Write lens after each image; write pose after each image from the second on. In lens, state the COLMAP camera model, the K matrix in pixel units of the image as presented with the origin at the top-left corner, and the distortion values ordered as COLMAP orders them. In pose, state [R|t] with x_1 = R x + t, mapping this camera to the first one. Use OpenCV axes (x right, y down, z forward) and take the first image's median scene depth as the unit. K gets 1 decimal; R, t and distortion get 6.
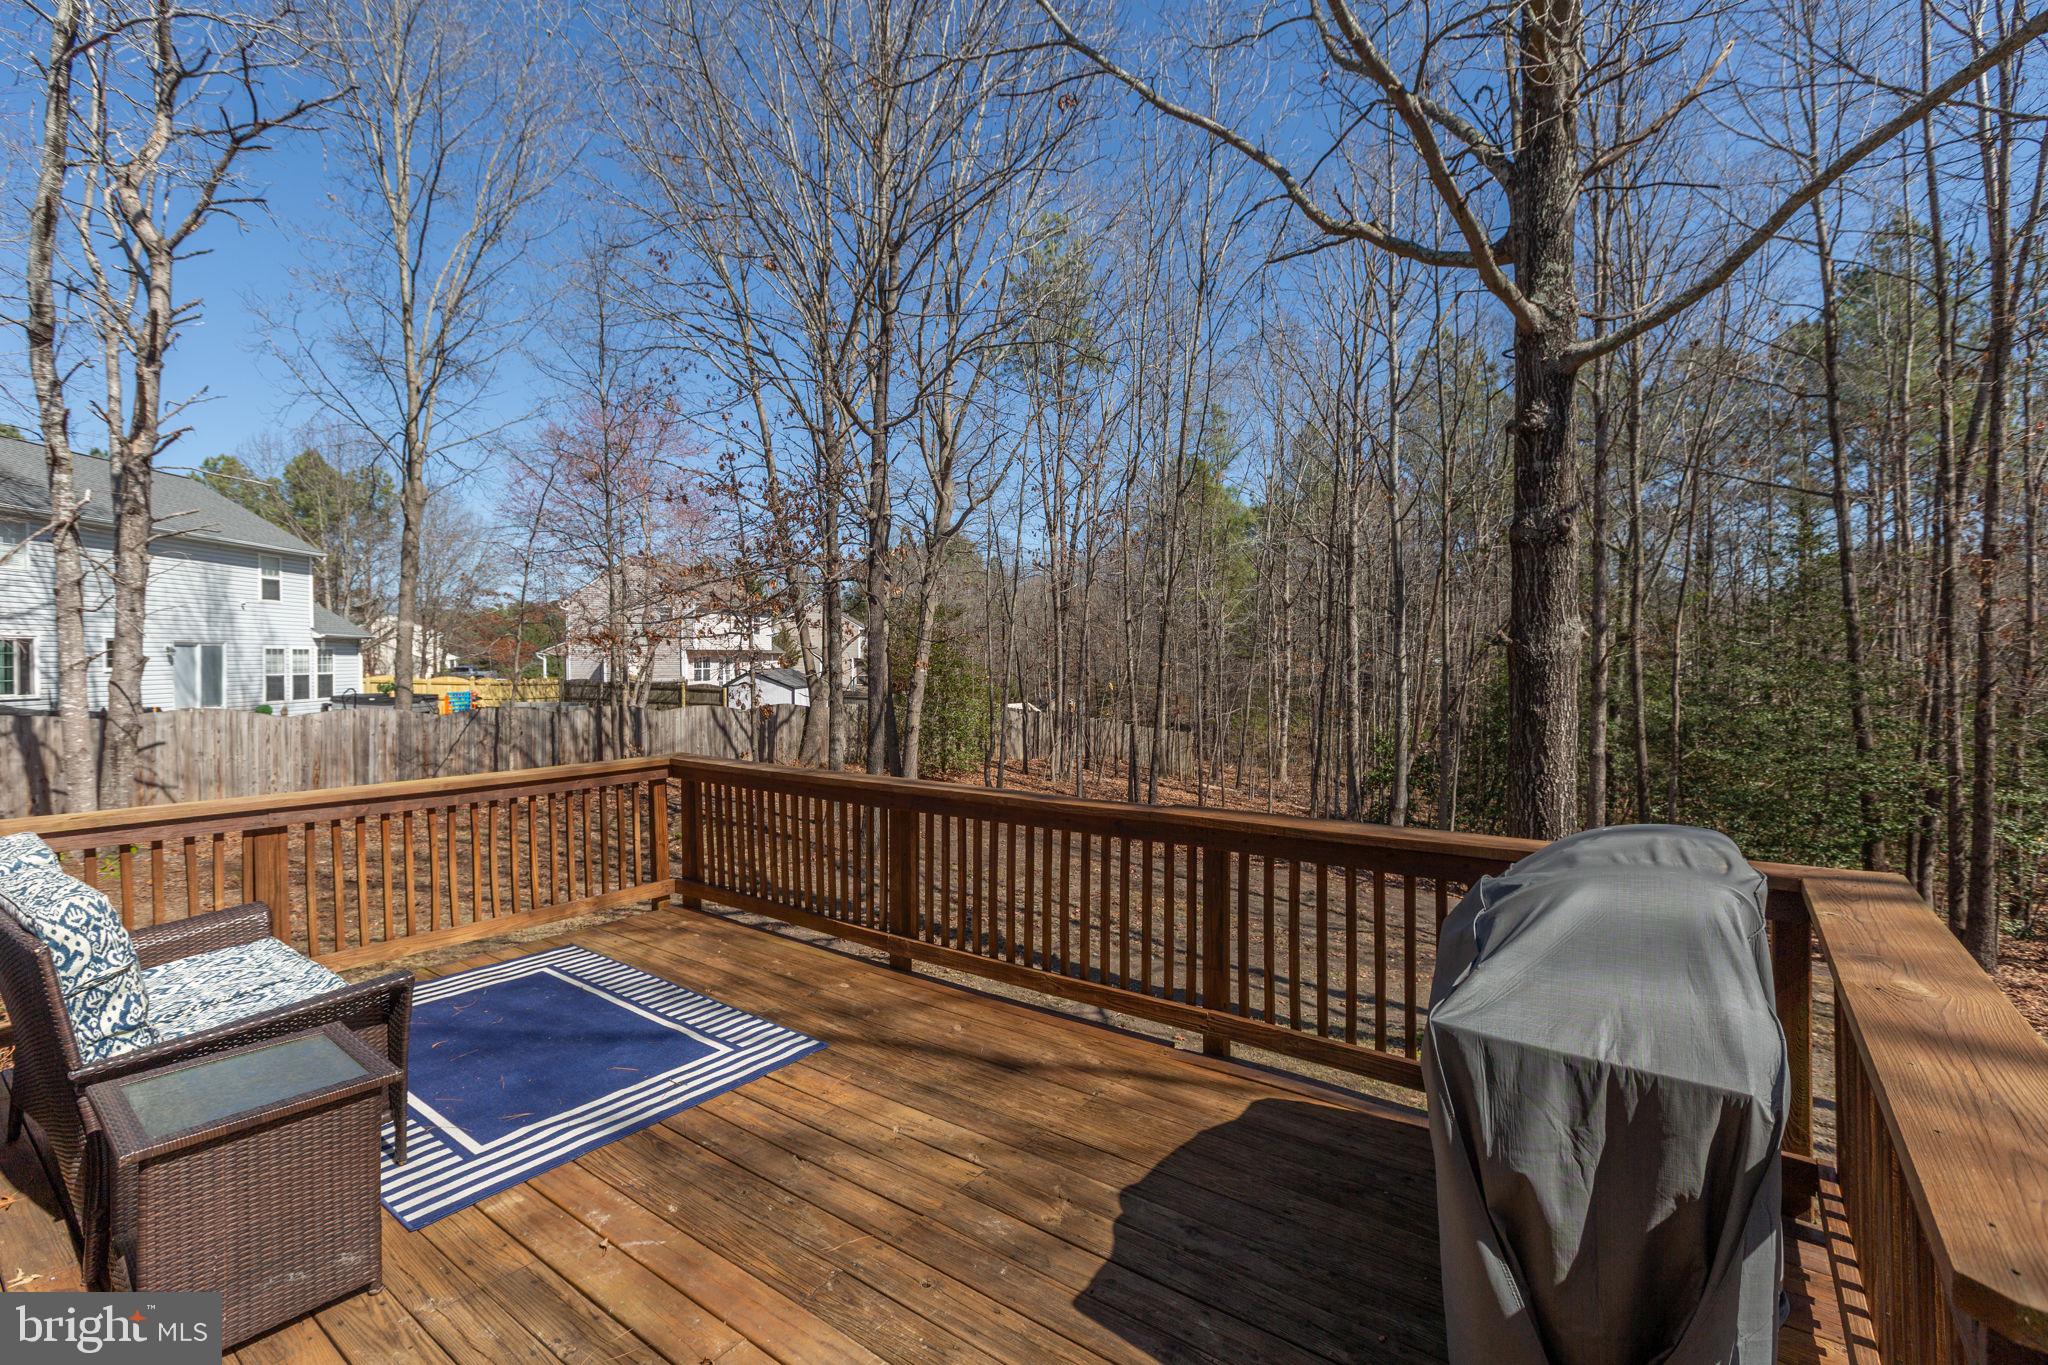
lens RADIAL K [[926.1, 0, 1024.0], [0, 926.1, 682.5], [0, 0, 1]] dist [0.000843, 0.000014]
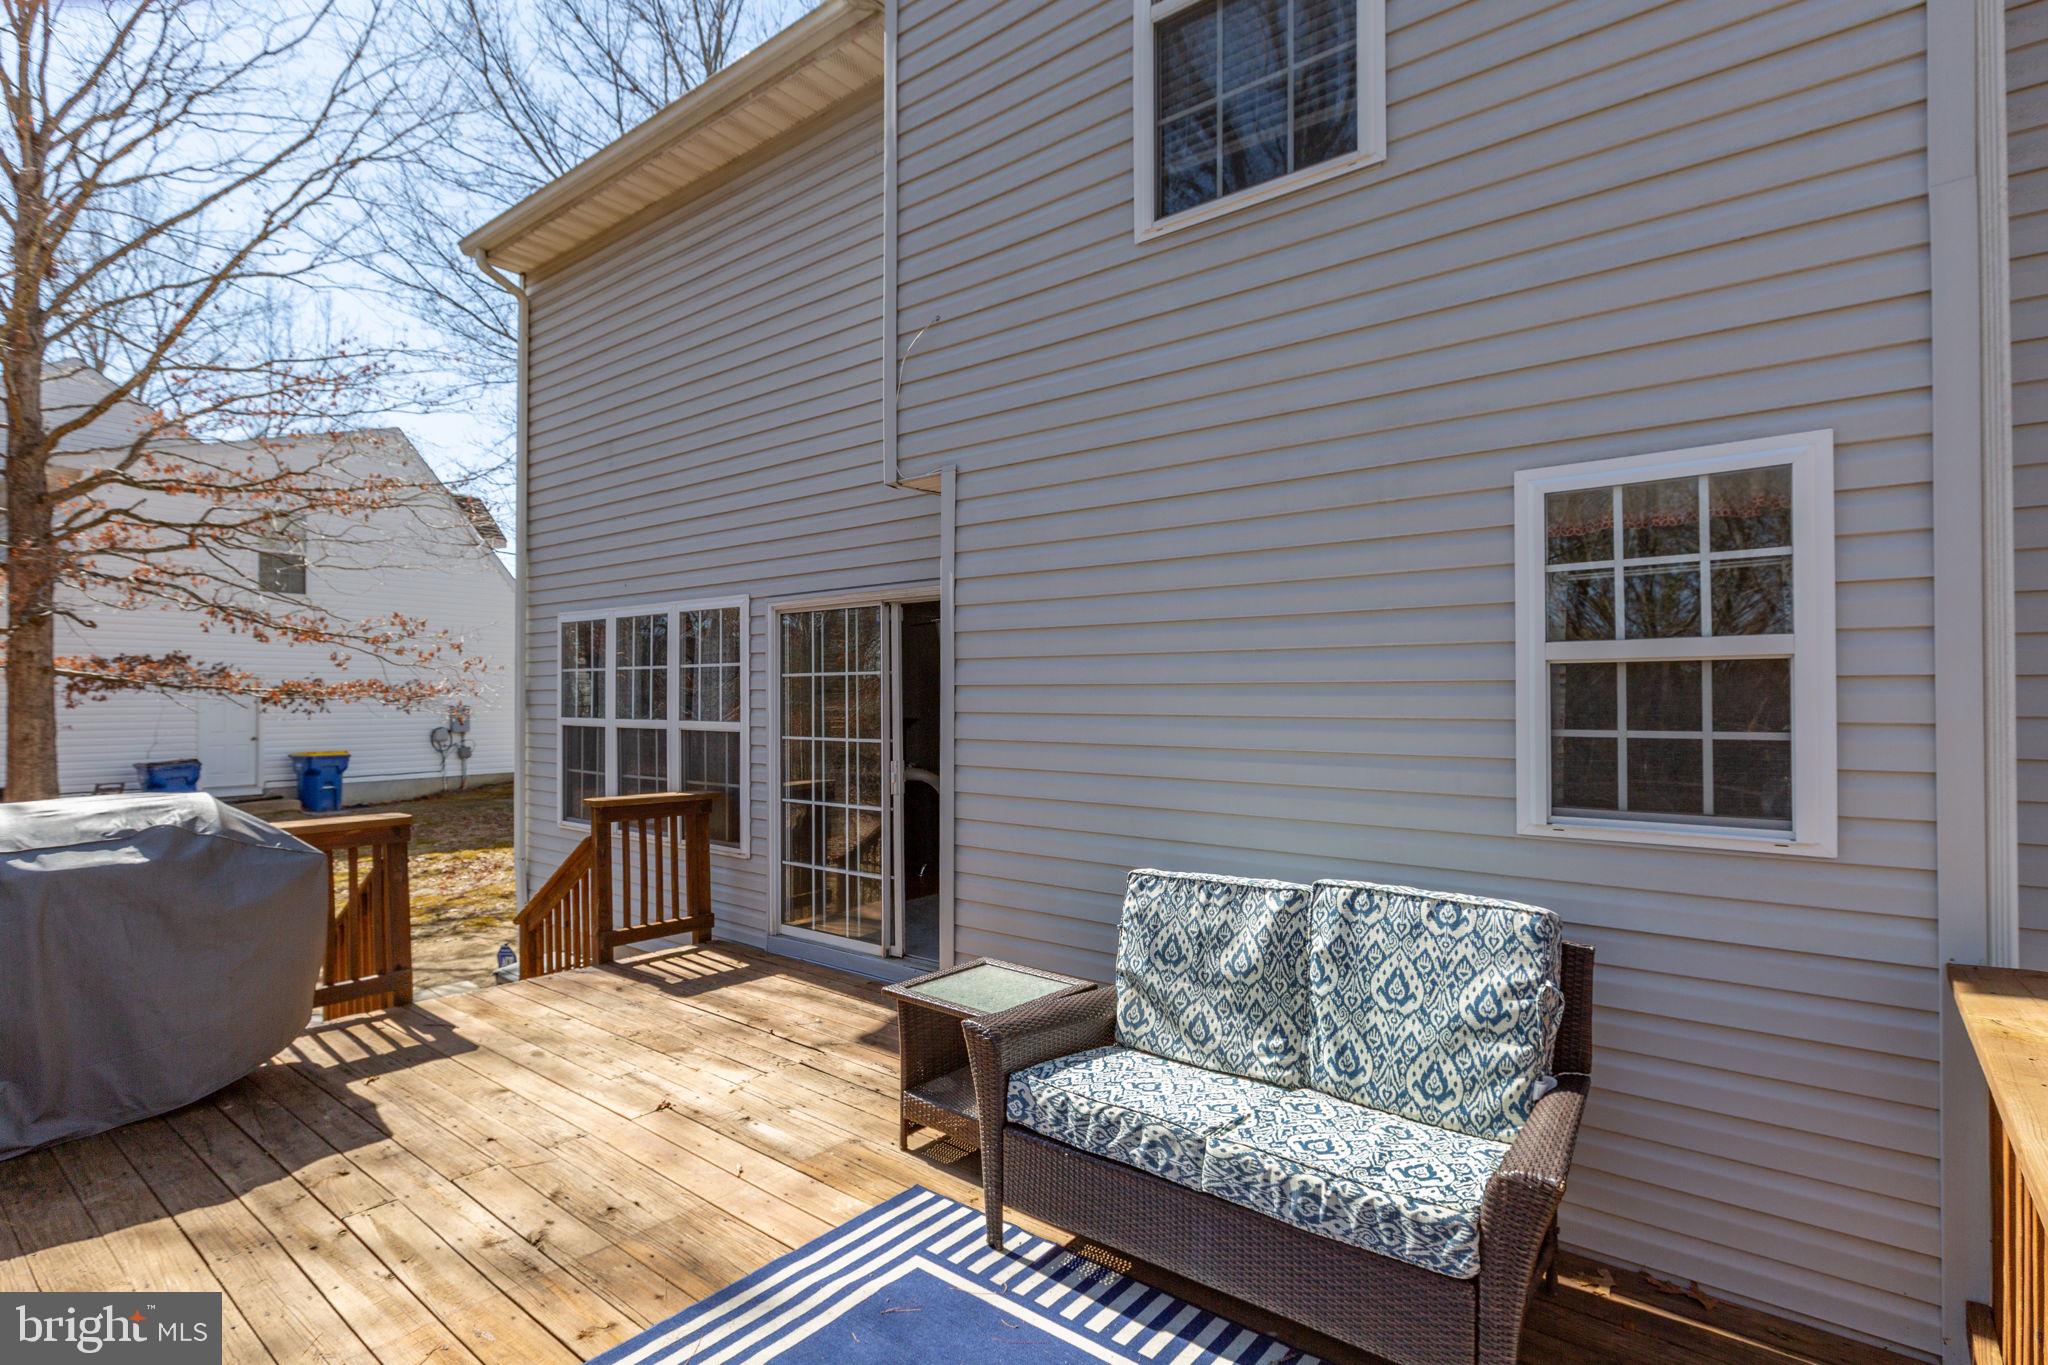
lens RADIAL K [[994.0, 0, 1024.0], [0, 994.0, 682.5], [0, 0, 1]] dist [0.000829, 0.000006]
pose [[-0.999355, 0.008353, 0.034937, -0.717113], [0.008777, 0.999889, 0.012016, -0.008052], [-0.034833, 0.012315, -0.999317, 1.856961]]
